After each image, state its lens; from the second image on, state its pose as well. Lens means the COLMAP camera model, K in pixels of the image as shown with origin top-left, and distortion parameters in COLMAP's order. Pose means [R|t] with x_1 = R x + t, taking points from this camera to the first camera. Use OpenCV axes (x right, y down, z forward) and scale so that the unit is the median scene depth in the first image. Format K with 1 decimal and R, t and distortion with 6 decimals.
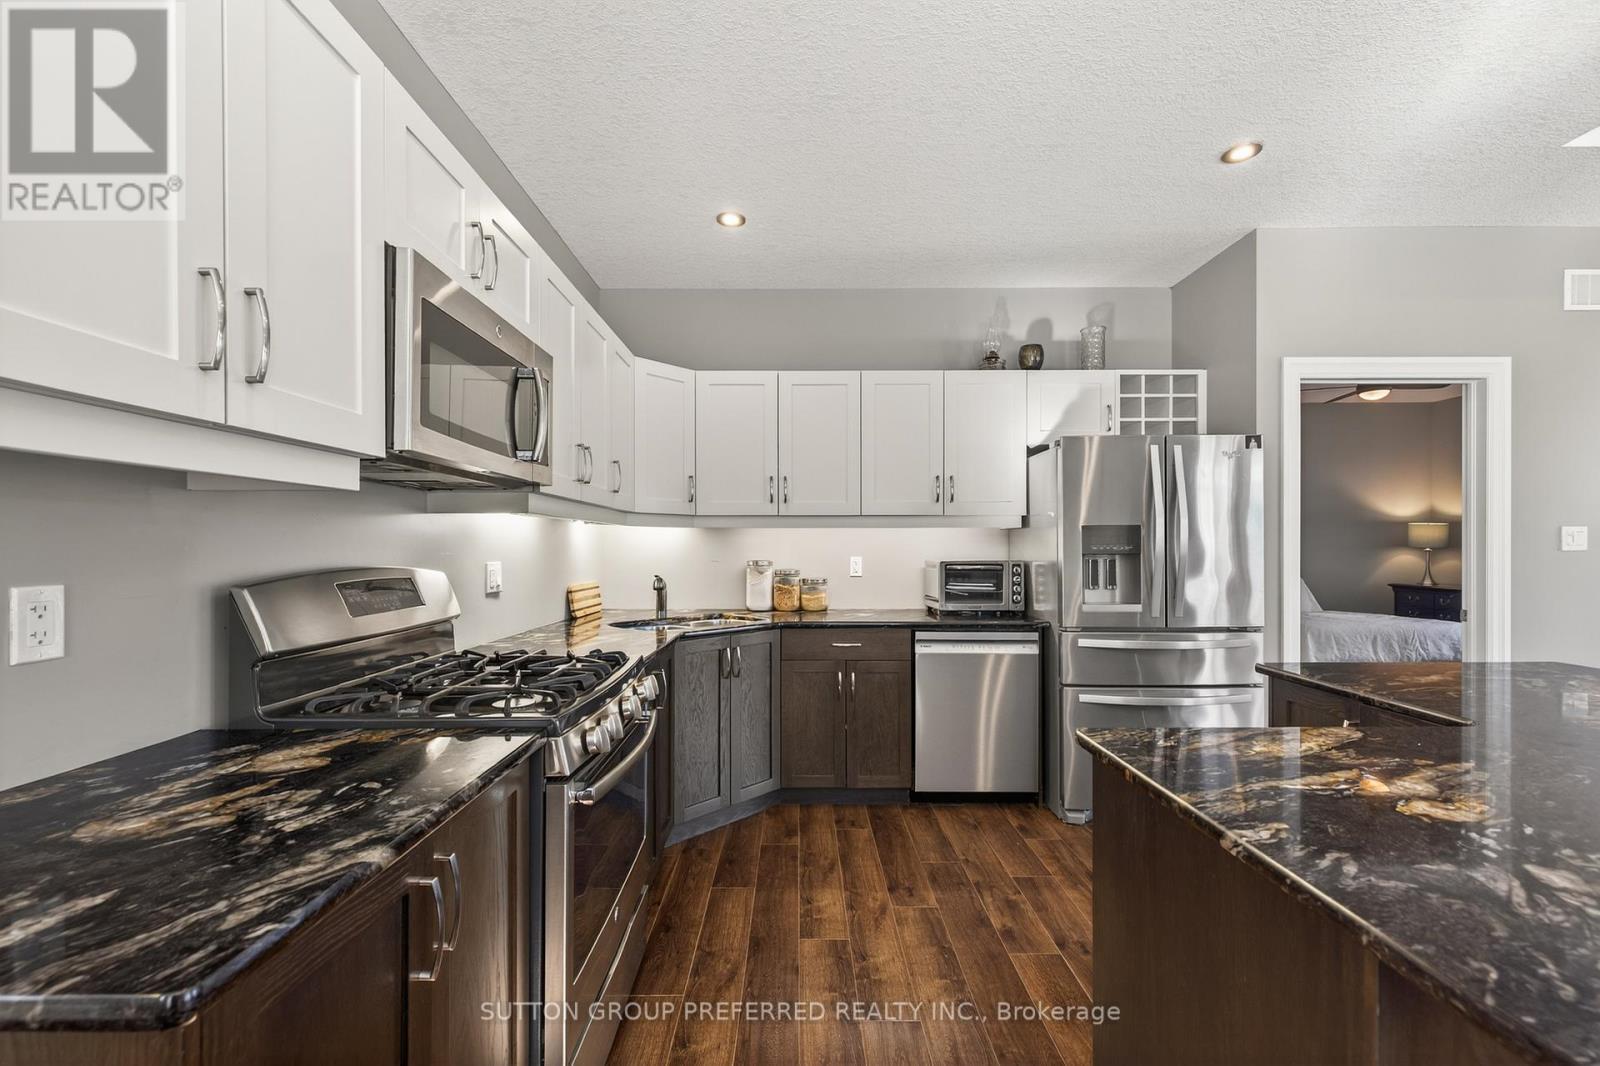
lens RADIAL K [[673.8, 0, 799.1], [0, 673.8, 540.8], [0, 0, 1]] dist [0.004397, -0.001065]
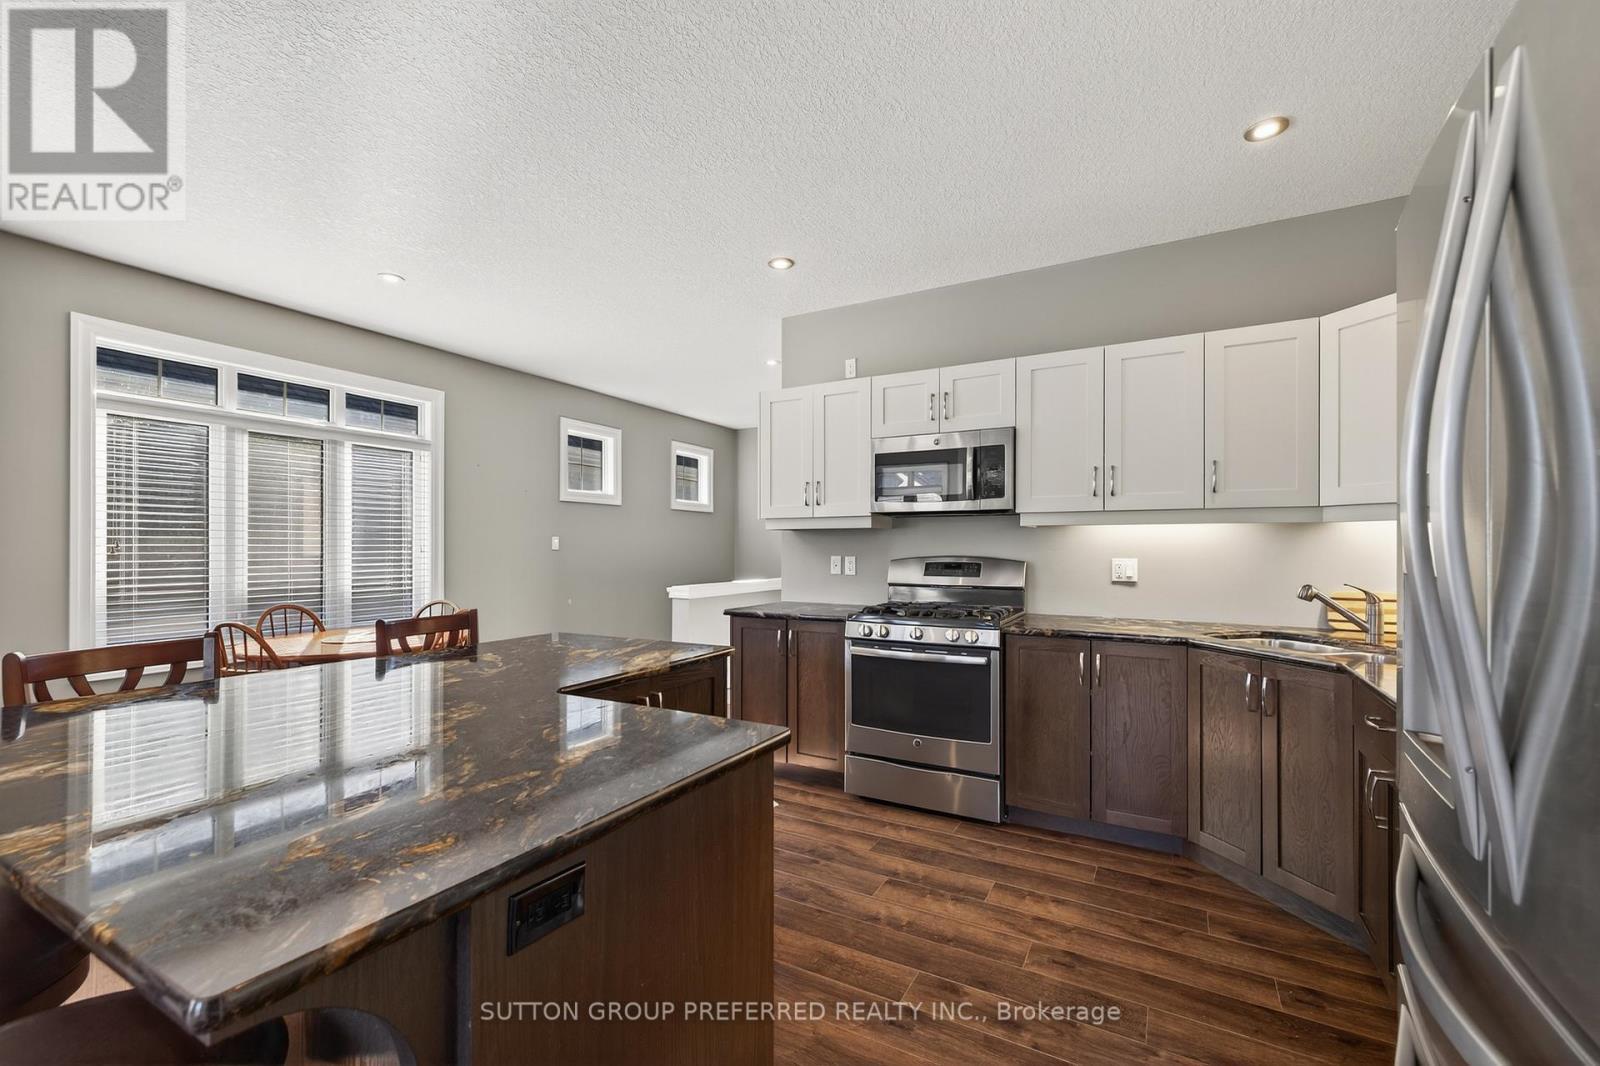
lens RADIAL K [[673.8, 0, 797.5], [0, 673.8, 541.9], [0, 0, 1]] dist [0.004397, -0.001065]
pose [[-0.497388, -0.005250, -0.867513, 0.774146], [0.006423, 0.999932, -0.009734, 0.005400], [0.867505, -0.010413, -0.497320, 0.838279]]
